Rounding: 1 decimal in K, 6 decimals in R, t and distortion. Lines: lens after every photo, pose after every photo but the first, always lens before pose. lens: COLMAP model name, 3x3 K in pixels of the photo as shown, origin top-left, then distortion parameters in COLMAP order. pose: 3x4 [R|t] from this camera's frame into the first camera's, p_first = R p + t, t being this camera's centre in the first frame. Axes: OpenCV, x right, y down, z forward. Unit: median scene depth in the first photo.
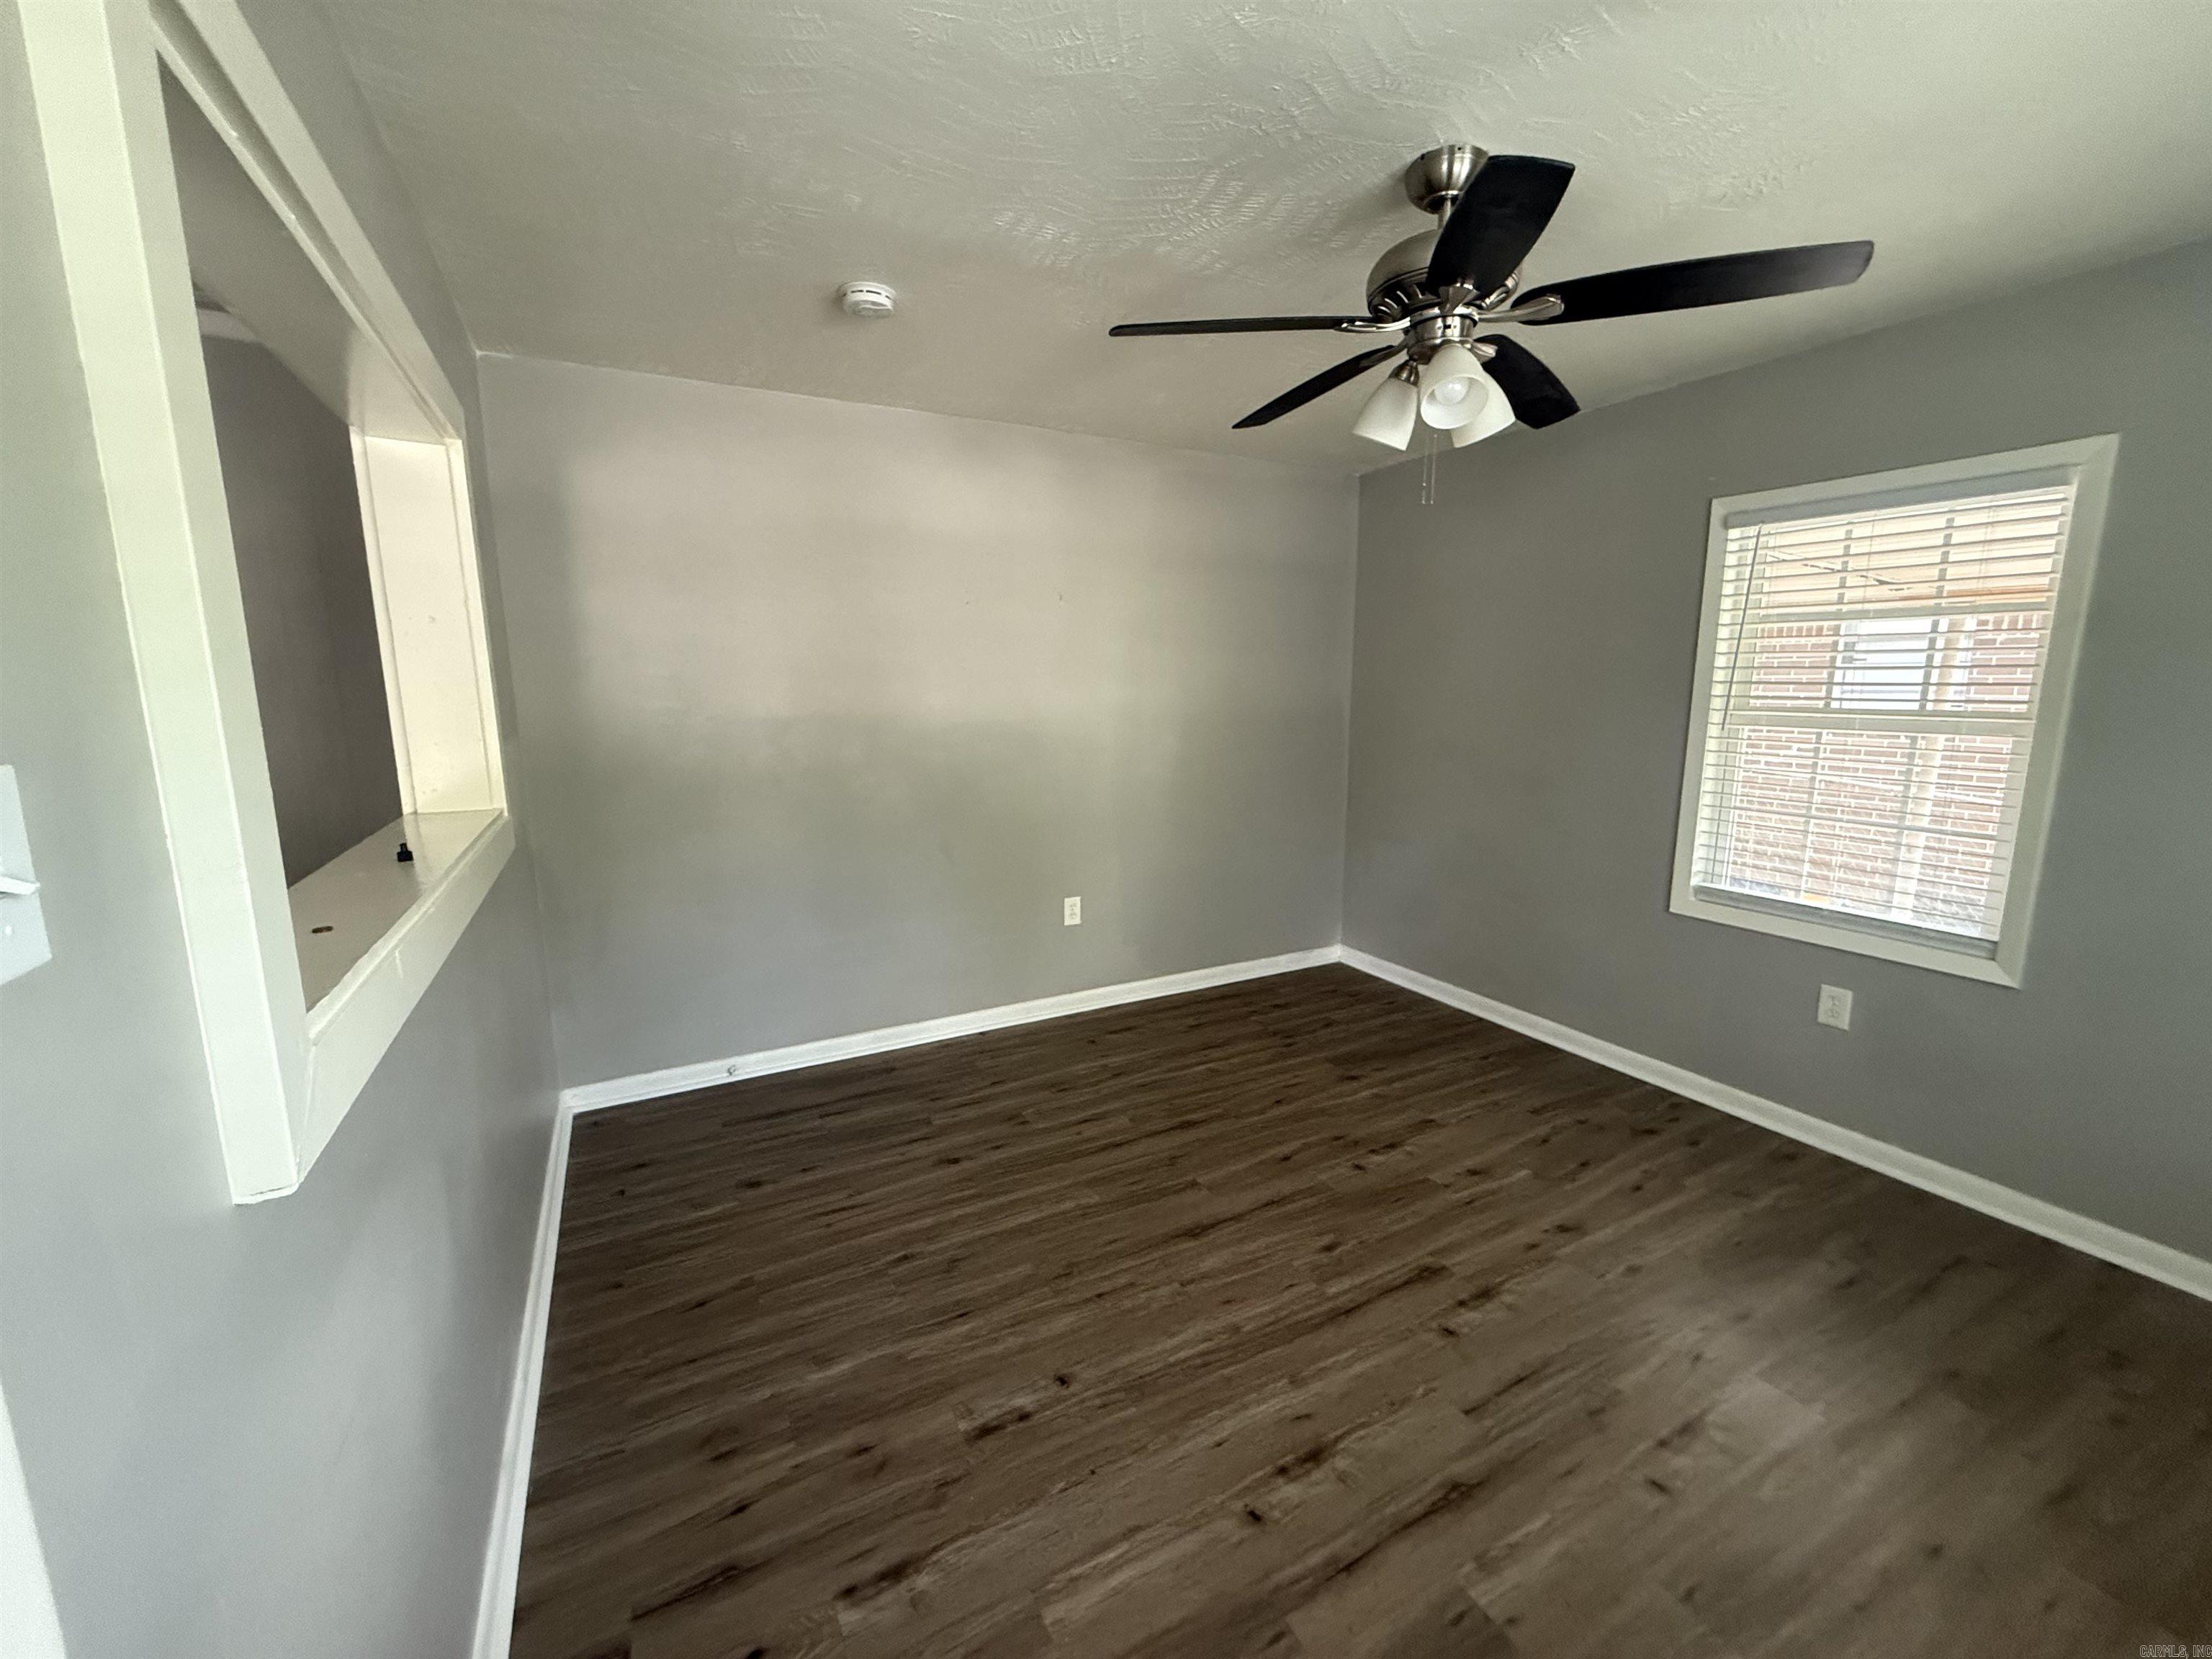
lens RADIAL K [[884.4, 0, 1098.6], [0, 884.4, 829.3], [0, 0, 1]] dist [0.000396, -0.000185]
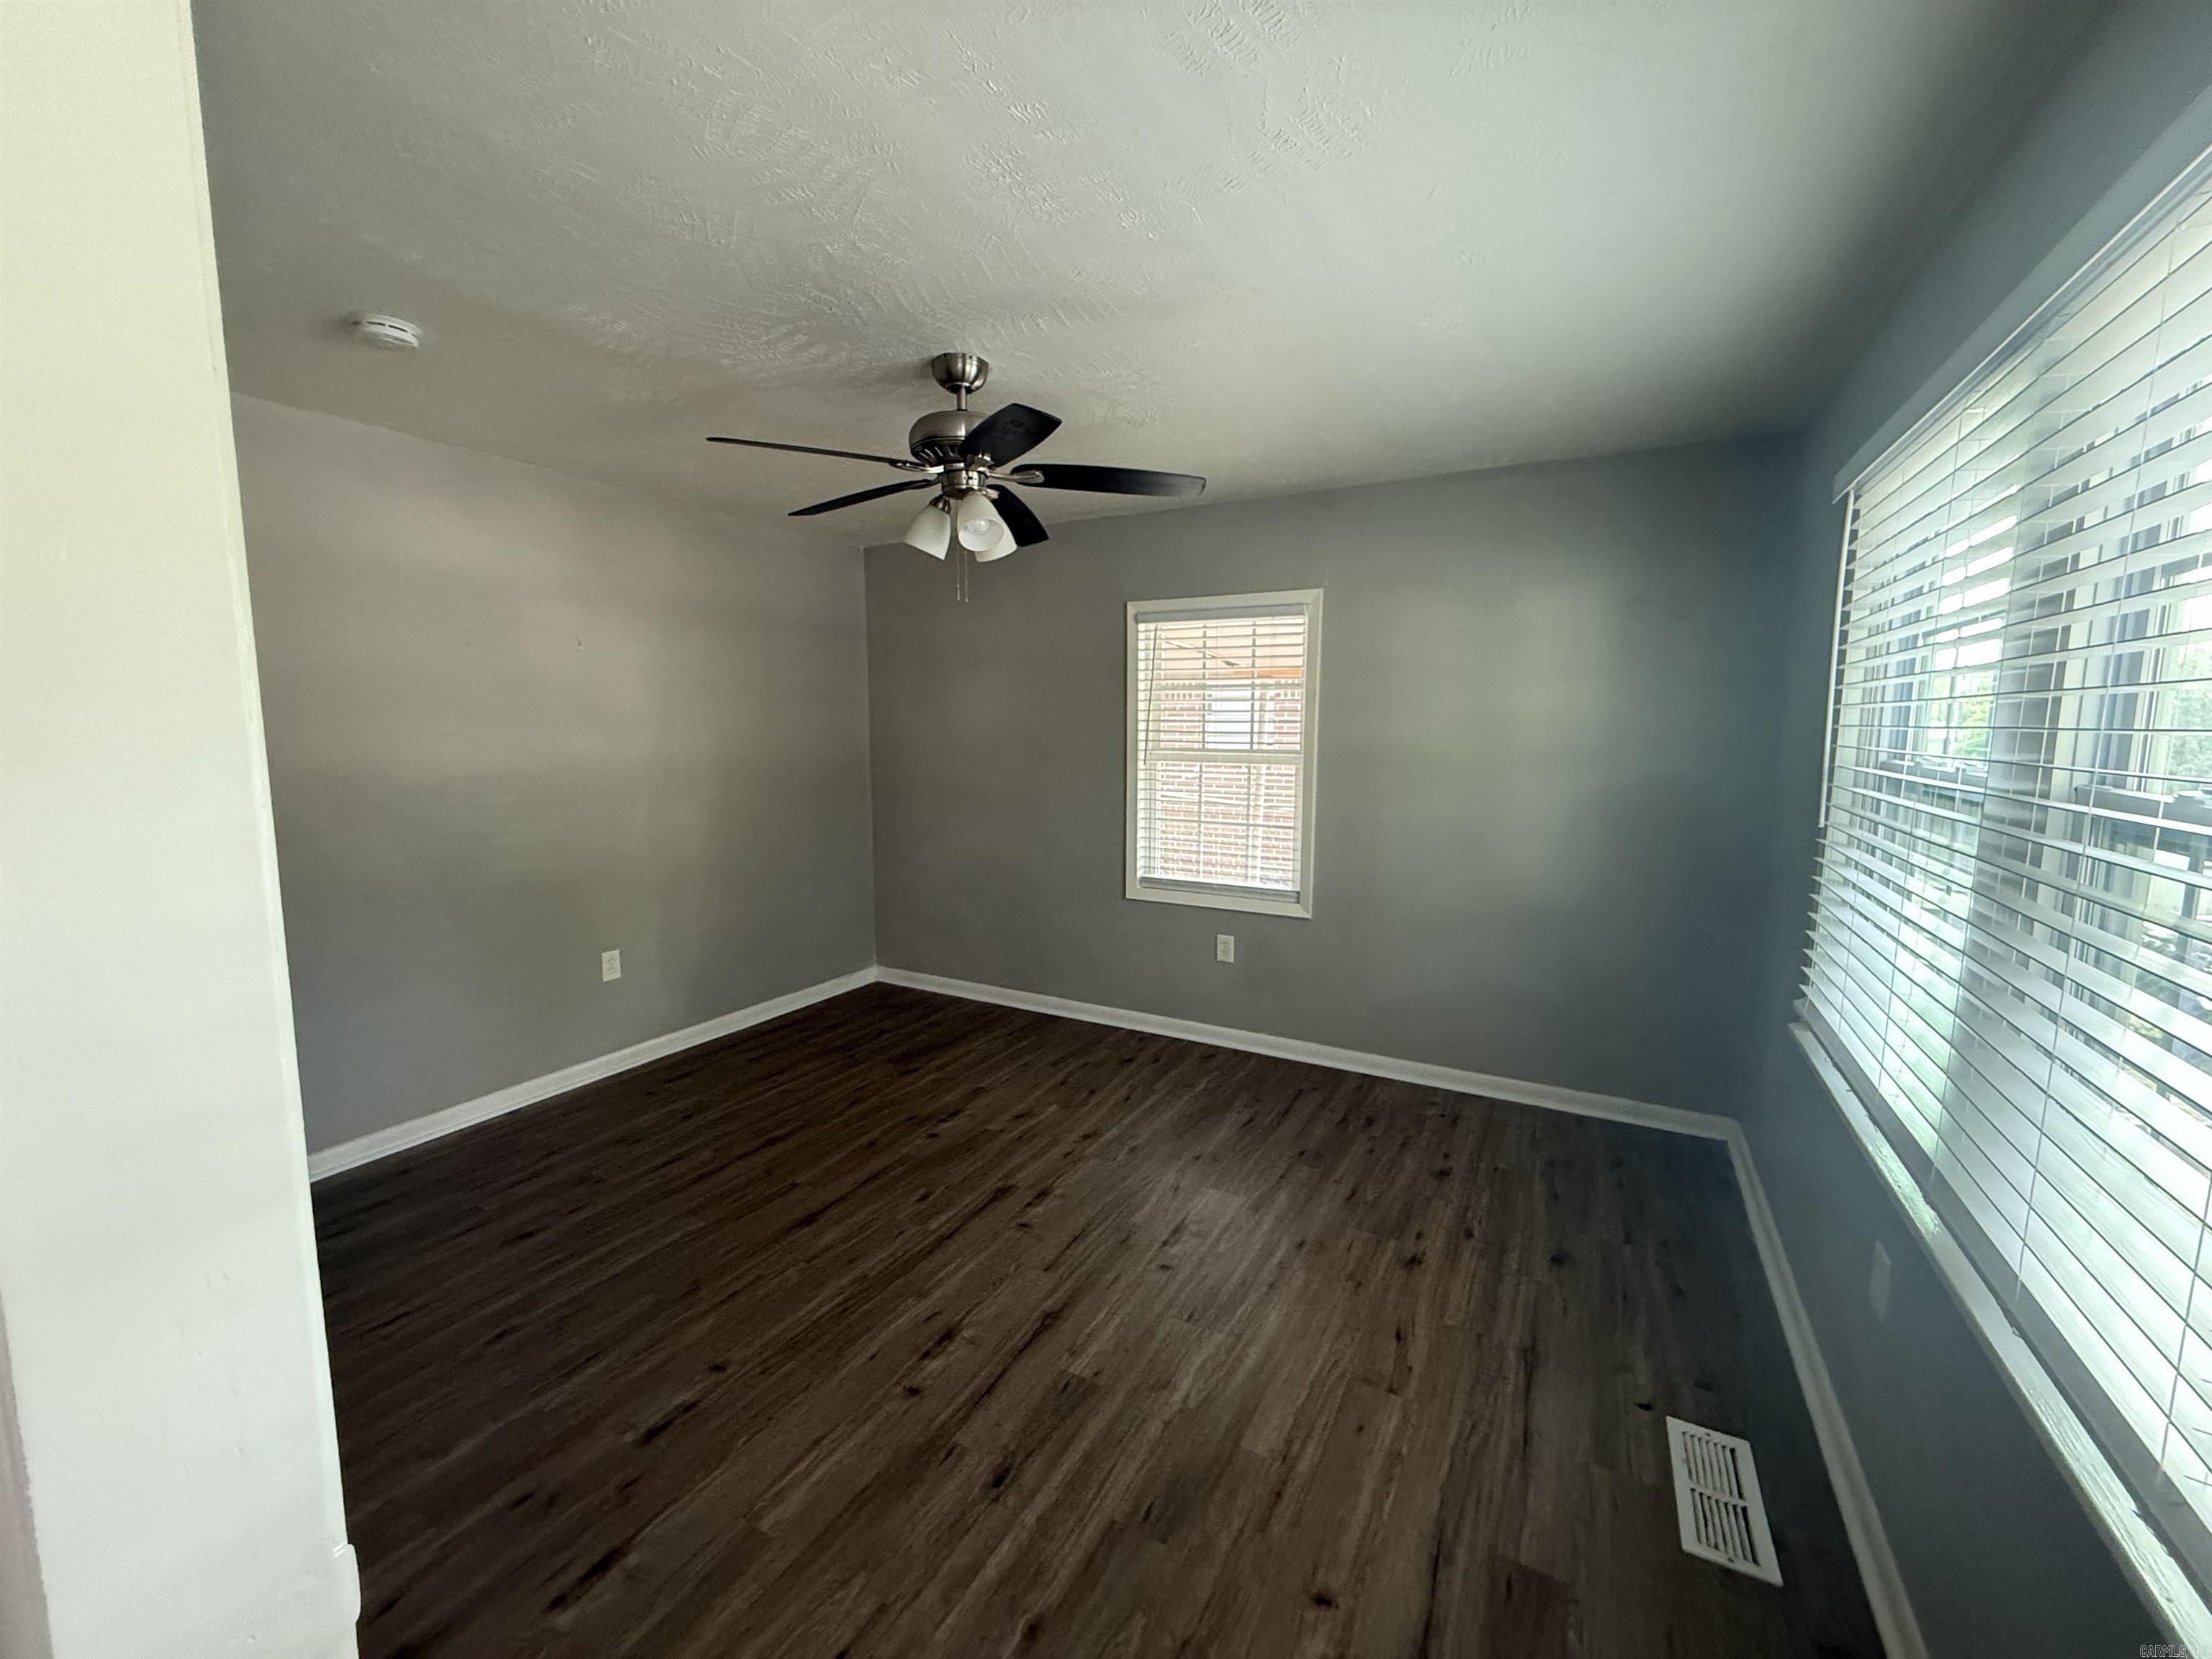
lens RADIAL K [[884.4, 0, 1099.6], [0, 884.4, 825.8], [0, 0, 1]] dist [0.000396, -0.000185]
pose [[0.839277, -0.057083, 0.540700, -0.155801], [0.085061, 0.996013, -0.026881, 0.020816], [-0.537009, 0.068553, 0.840786, -0.170154]]
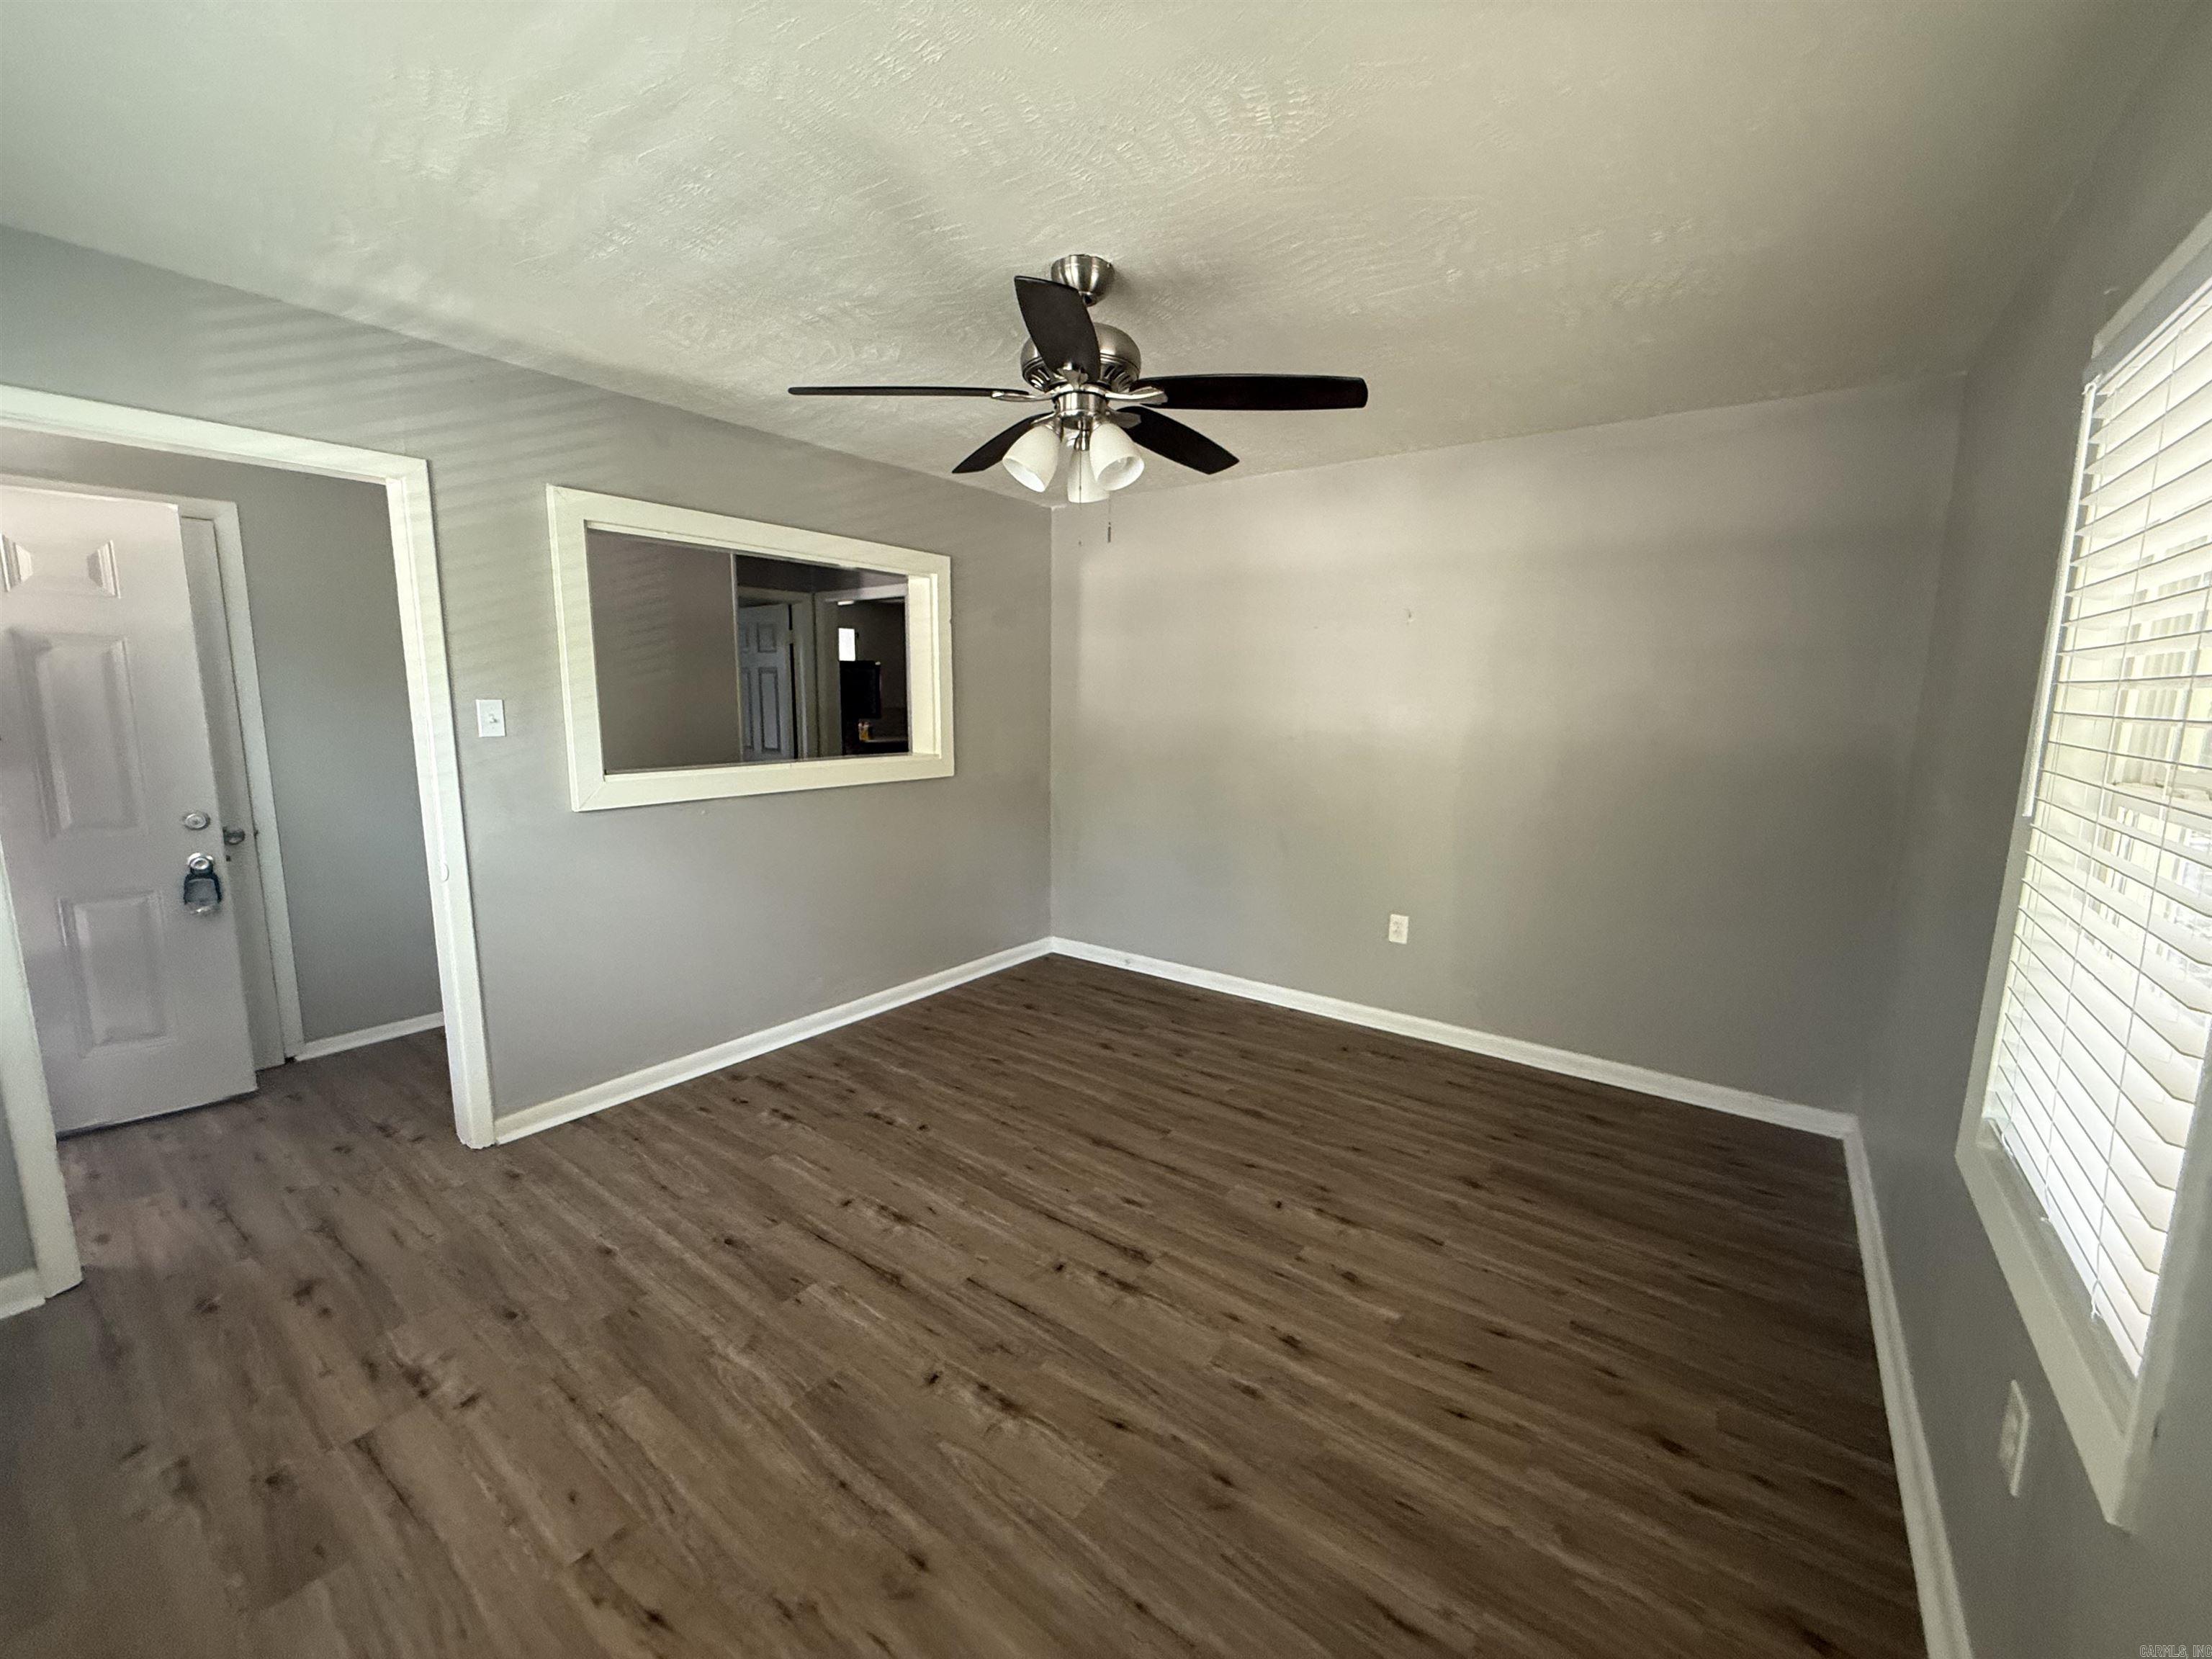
lens RADIAL K [[884.4, 0, 1103.9], [0, 884.4, 824.3], [0, 0, 1]] dist [0.000396, -0.000185]
pose [[0.428823, 0.141981, -0.892161, 1.145700], [-0.164153, 0.983378, 0.077596, -0.075688], [0.888349, 0.113176, 0.445002, 0.406869]]
